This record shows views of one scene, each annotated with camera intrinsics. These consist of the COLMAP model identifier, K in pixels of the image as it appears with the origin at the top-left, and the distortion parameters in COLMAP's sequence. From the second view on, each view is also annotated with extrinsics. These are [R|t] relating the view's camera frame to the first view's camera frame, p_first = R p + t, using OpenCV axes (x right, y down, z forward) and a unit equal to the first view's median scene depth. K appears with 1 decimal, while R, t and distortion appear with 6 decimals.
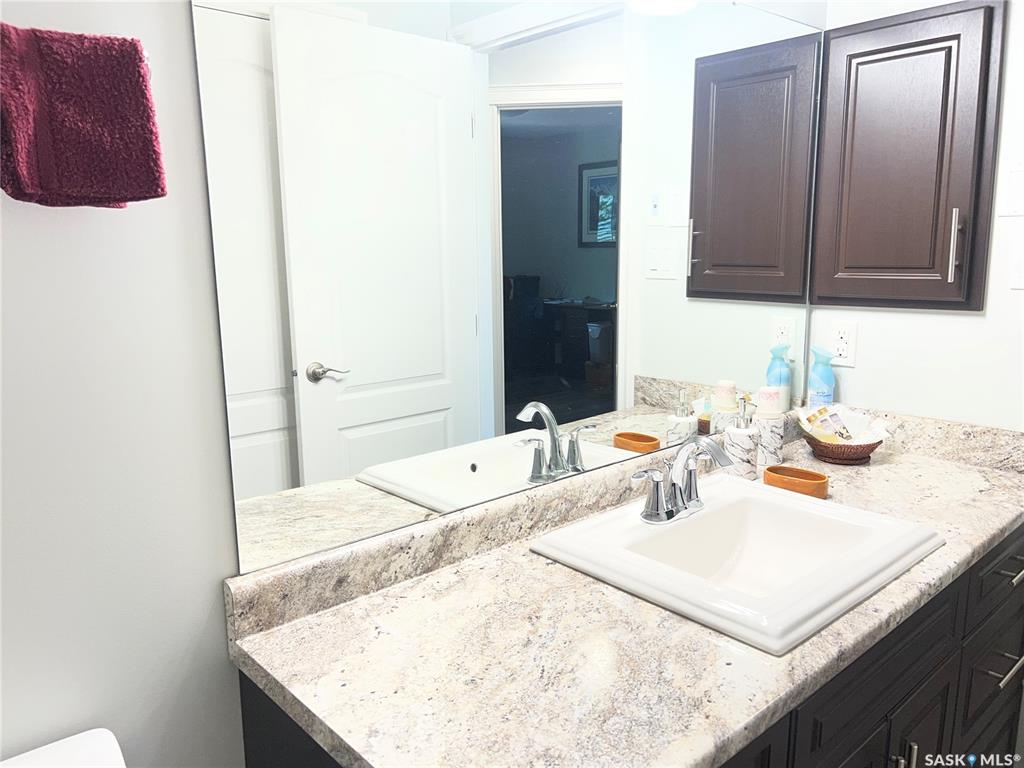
lens RADIAL K [[772.8, 0, 512.8], [0, 772.8, 382.5], [0, 0, 1]] dist [0.047789, -0.052433]
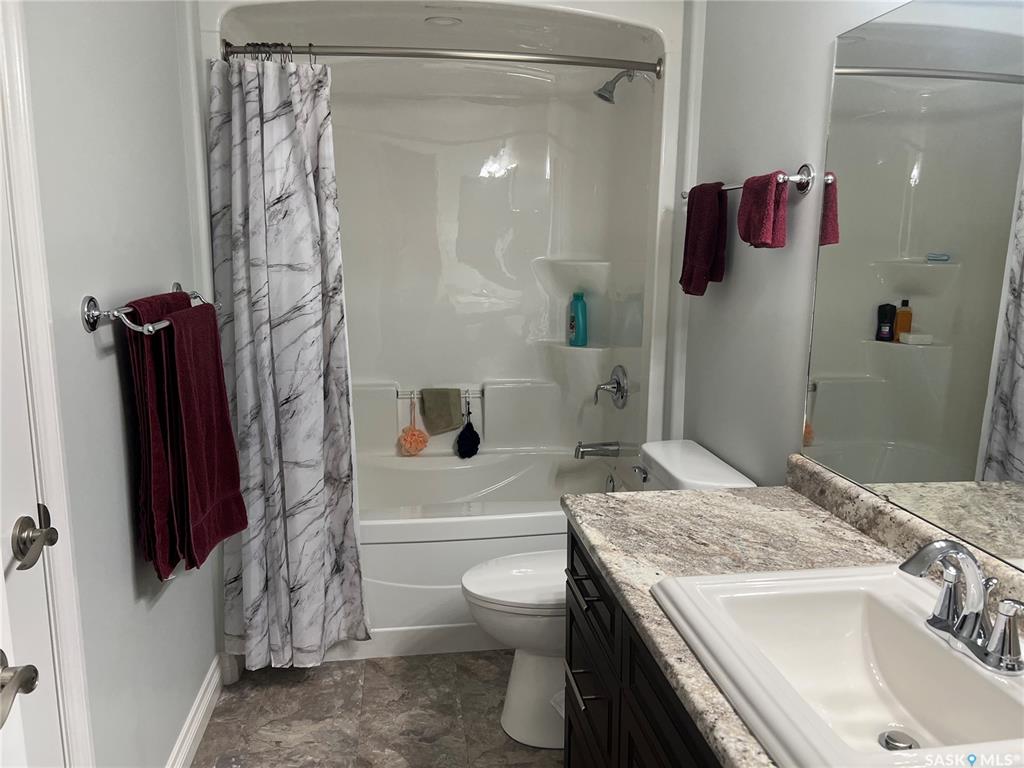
lens RADIAL K [[772.8, 0, 513.0], [0, 772.8, 383.7], [0, 0, 1]] dist [0.047789, -0.052433]
pose [[-0.548932, 0.154094, -0.821540, 1.267994], [-0.155376, 0.946919, 0.281430, -0.263371], [0.821299, 0.282133, -0.495852, 1.157907]]
